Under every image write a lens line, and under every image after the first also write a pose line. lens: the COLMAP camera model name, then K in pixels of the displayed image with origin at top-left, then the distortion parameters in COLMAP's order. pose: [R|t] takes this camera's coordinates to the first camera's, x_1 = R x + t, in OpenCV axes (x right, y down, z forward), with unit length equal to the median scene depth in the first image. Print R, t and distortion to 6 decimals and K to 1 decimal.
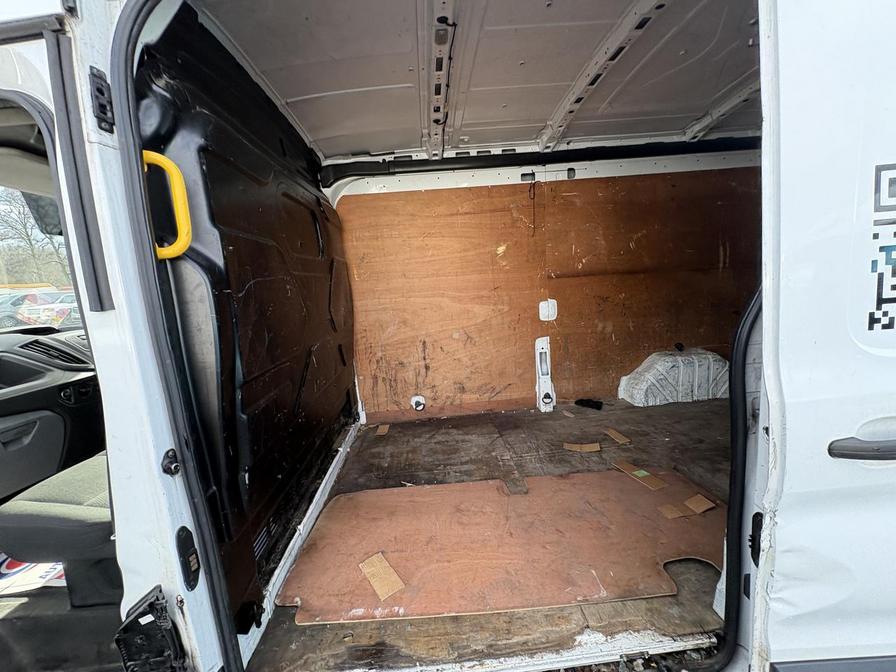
lens RADIAL K [[360.6, 0, 449.1], [0, 360.6, 336.8], [0, 0, 1]] dist [0.000134, 0.000338]
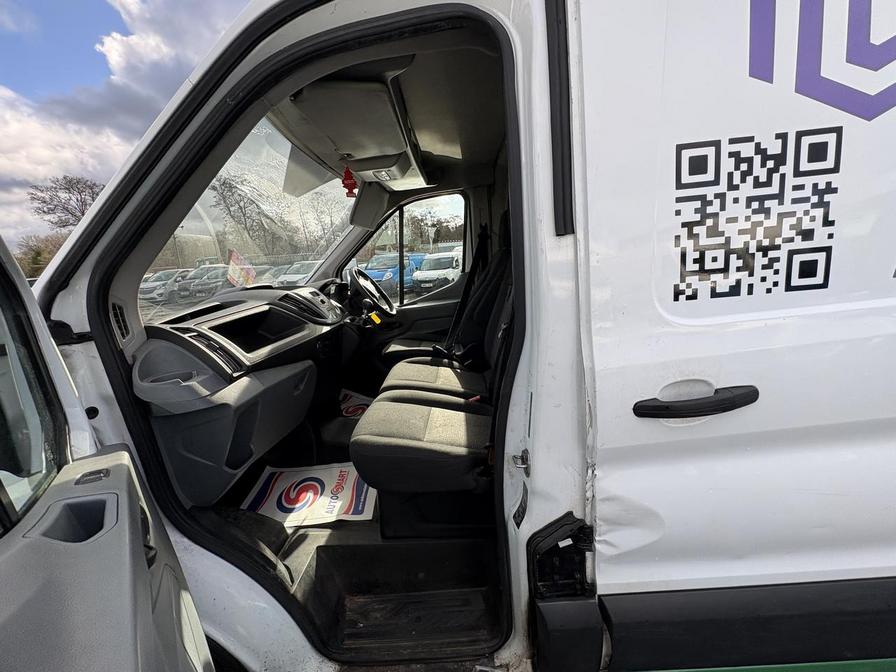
lens RADIAL K [[358.7, 0, 451.5], [0, 358.7, 337.6], [0, 0, 1]] dist [0.000877, -0.000002]
pose [[0.997825, 0.003156, -0.065837, -0.616185], [0.000392, 0.998551, 0.053818, 0.079912], [0.065911, -0.053727, 0.996378, -0.007265]]
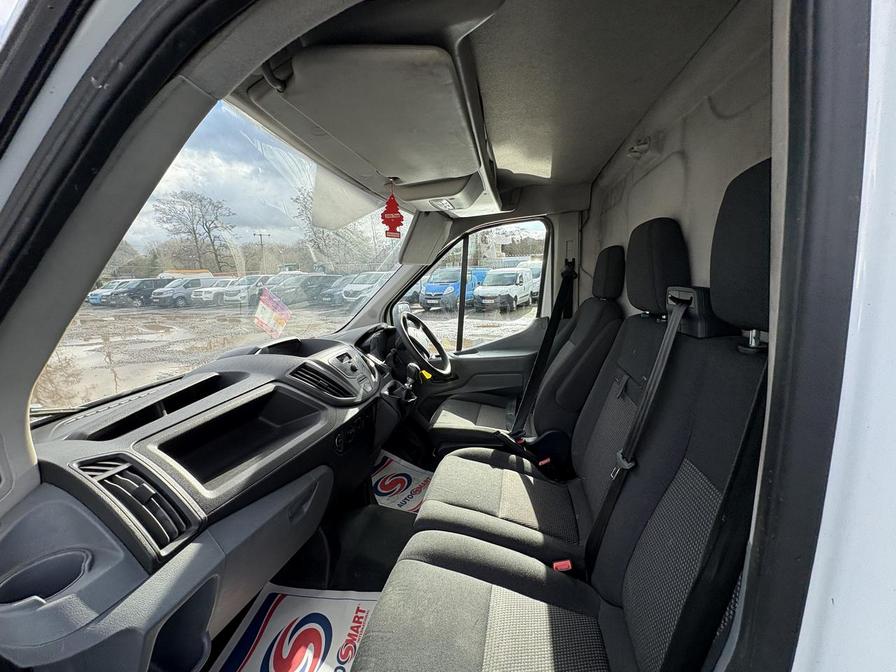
lens RADIAL K [[360.6, 0, 449.1], [0, 360.6, 336.8], [0, 0, 1]] dist [0.000134, 0.000338]
pose [[0.970733, 0.064686, -0.231285, -0.686061], [-0.060647, 0.997858, 0.024538, -0.088864], [0.232376, -0.009793, 0.972577, 0.332673]]
